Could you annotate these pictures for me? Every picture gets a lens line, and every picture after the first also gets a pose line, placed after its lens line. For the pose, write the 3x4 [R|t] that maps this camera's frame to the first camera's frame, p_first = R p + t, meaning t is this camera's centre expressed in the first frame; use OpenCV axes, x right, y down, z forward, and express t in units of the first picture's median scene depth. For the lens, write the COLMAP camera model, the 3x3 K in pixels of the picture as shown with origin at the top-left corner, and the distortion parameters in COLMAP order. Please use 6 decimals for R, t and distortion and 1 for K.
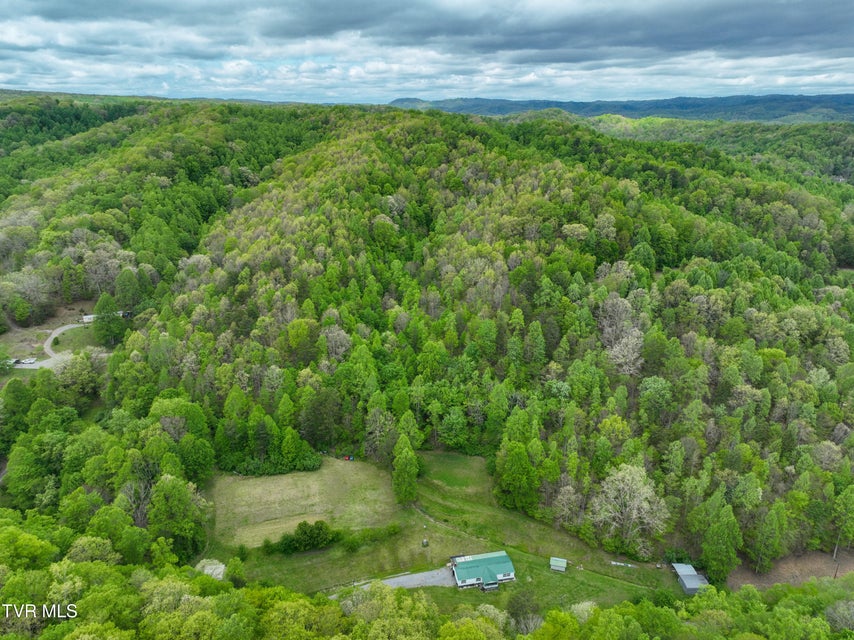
lens RADIAL K [[598.1, 0, 428.8], [0, 598.1, 317.3], [0, 0, 1]] dist [-0.005264, 0.024865]
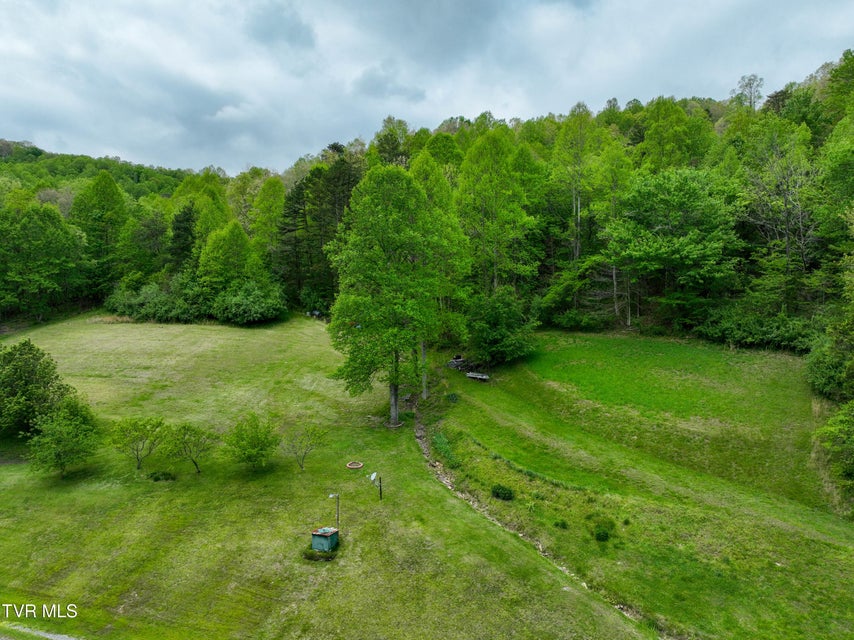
lens RADIAL K [[598.1, 0, 428.8], [0, 598.1, 317.3], [0, 0, 1]] dist [-0.005264, 0.024865]
pose [[0.822957, 0.027569, -0.567434, 0.099501], [-0.179754, 0.960141, -0.214052, 0.283913], [0.538915, 0.278155, 0.795110, 0.702979]]
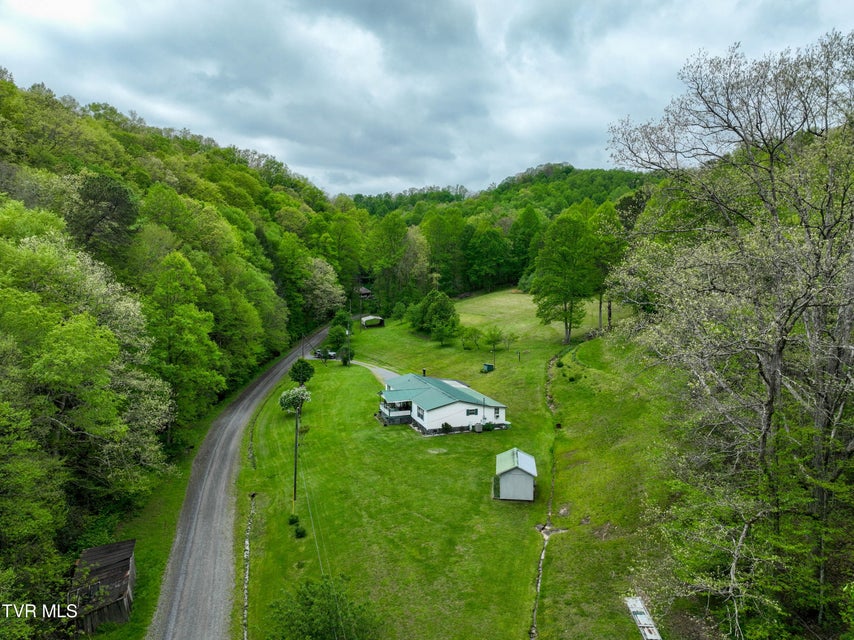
lens RADIAL K [[595.5, 0, 432.2], [0, 595.5, 317.5], [0, 0, 1]] dist [0.023375, 0.000998]
pose [[0.129097, 0.076824, -0.988652, 0.377423], [-0.337304, 0.940947, 0.029072, 0.279813], [0.932502, 0.329723, 0.147387, 0.719533]]
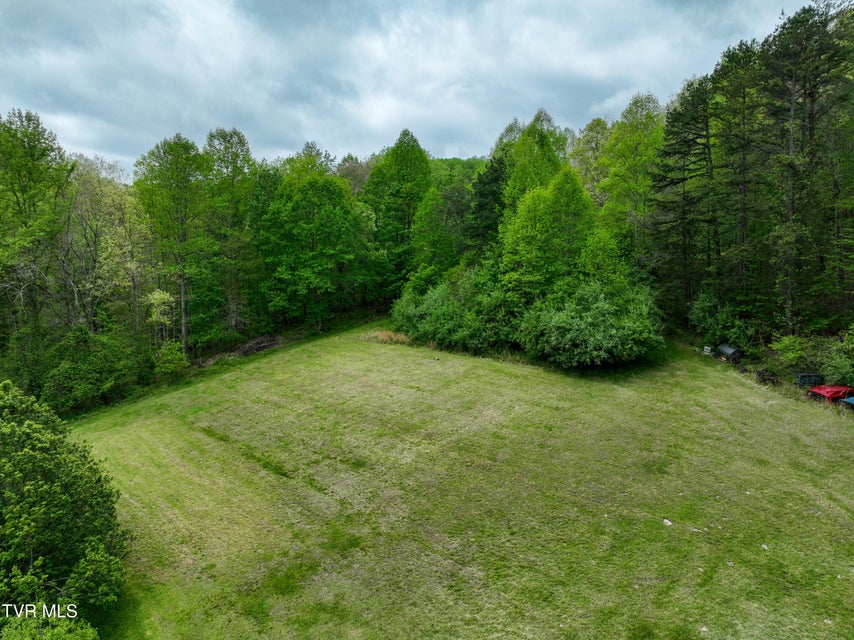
lens RADIAL K [[597.1, 0, 430.5], [0, 597.1, 320.5], [0, 0, 1]] dist [-0.001836, 0.021106]
pose [[0.377750, 0.062728, -0.923780, -0.040576], [-0.304495, 0.950625, -0.059962, 0.243057], [0.874407, 0.303938, 0.378199, 0.815243]]
